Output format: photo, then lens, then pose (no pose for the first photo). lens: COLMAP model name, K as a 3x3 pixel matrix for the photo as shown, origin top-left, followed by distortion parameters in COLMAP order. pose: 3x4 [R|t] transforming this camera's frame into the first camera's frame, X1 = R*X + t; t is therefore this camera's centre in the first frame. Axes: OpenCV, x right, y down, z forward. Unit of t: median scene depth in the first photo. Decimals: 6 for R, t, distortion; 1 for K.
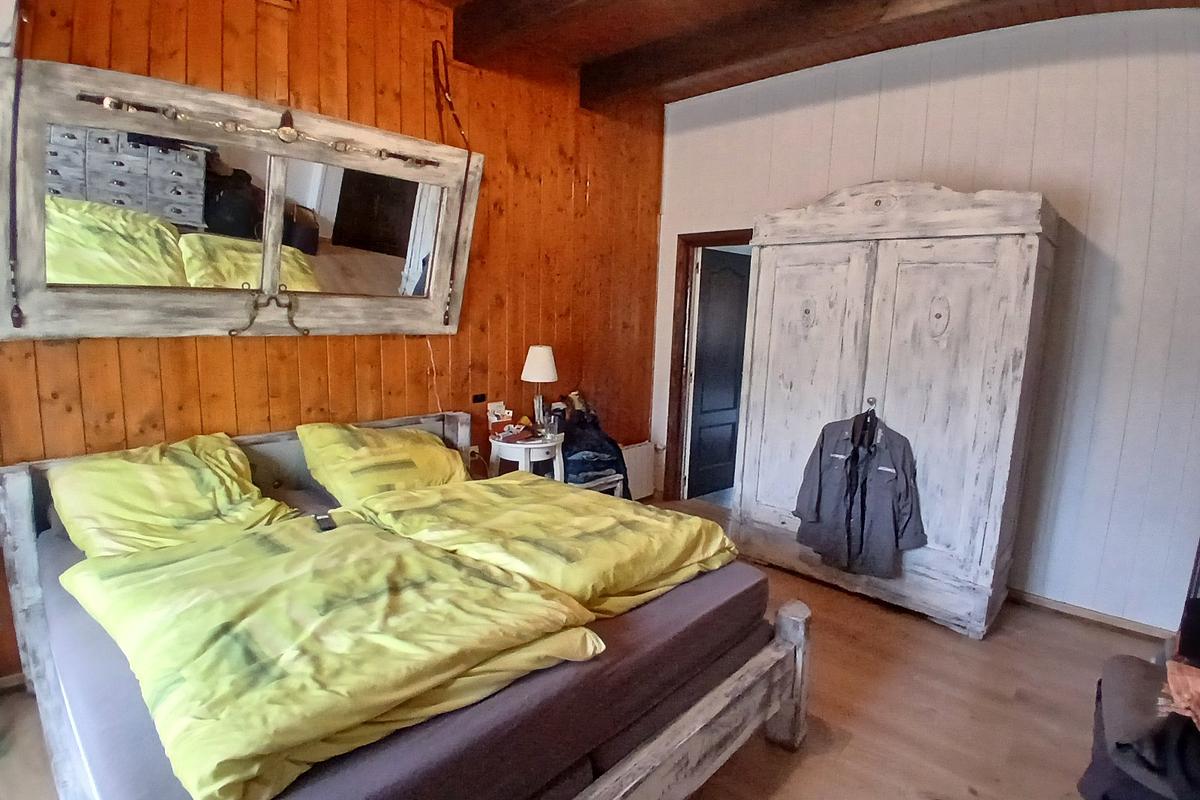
lens RADIAL K [[604.5, 0, 602.7], [0, 604.5, 405.9], [0, 0, 1]] dist [-0.034155, -0.004192]
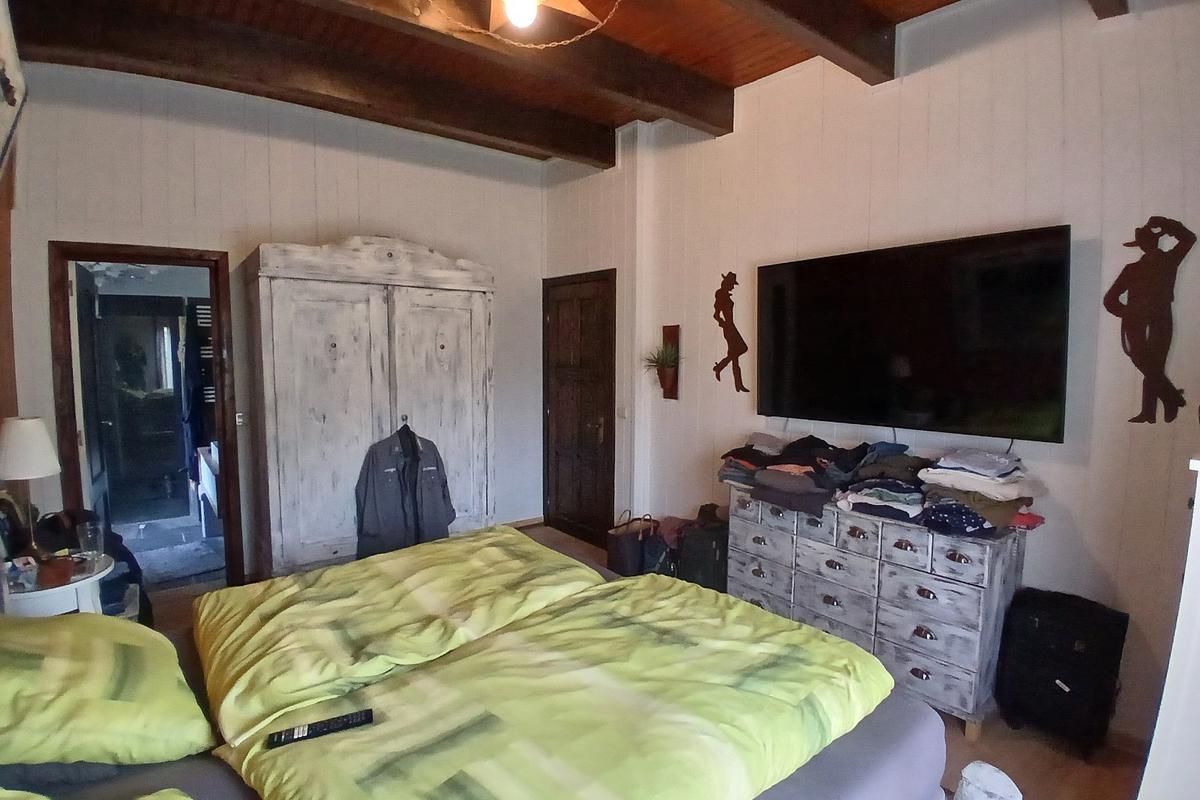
lens RADIAL K [[604.5, 0, 604.9], [0, 604.5, 398.4], [0, 0, 1]] dist [-0.034155, -0.004192]
pose [[0.124804, -0.113465, 0.985672, -0.725661], [0.149423, 0.984258, 0.094383, -0.105956], [-0.980865, 0.135503, 0.139793, 0.453100]]
